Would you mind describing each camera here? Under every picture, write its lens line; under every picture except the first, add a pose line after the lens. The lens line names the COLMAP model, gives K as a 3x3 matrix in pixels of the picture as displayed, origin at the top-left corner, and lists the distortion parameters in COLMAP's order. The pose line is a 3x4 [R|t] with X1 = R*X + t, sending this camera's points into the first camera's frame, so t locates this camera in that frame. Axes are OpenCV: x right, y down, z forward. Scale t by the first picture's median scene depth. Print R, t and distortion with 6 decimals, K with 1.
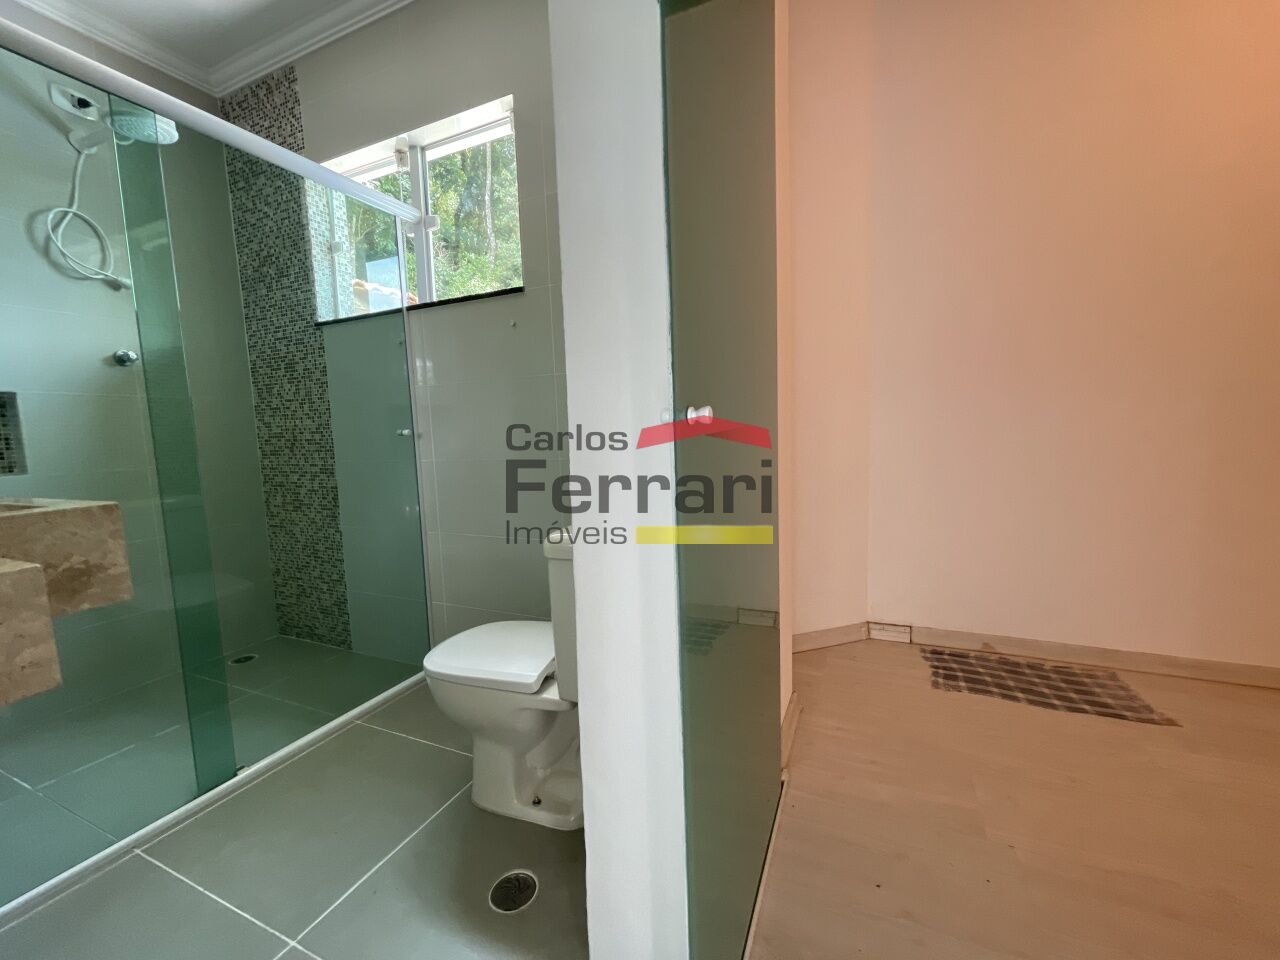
lens RADIAL K [[520.5, 0, 640.0], [0, 520.5, 480.0], [0, 0, 1]] dist [0.001108, 0.000849]
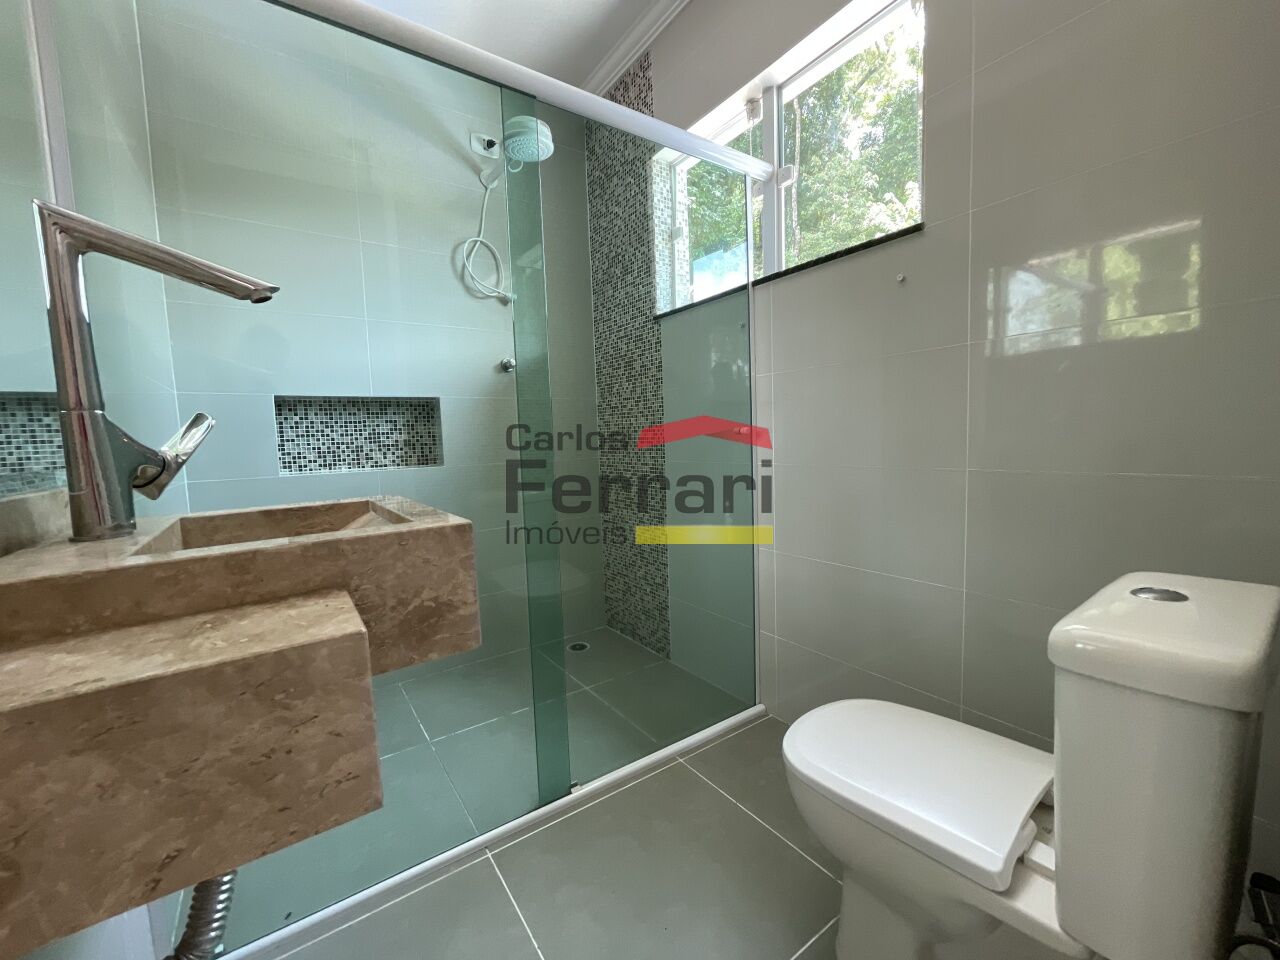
lens RADIAL K [[520.5, 0, 640.0], [0, 520.5, 480.0], [0, 0, 1]] dist [0.001108, 0.000849]
pose [[0.858625, 0.047052, -0.510439, -0.141363], [-0.045767, 0.998838, 0.015085, -0.013770], [0.510556, 0.010409, 0.859781, 0.164671]]
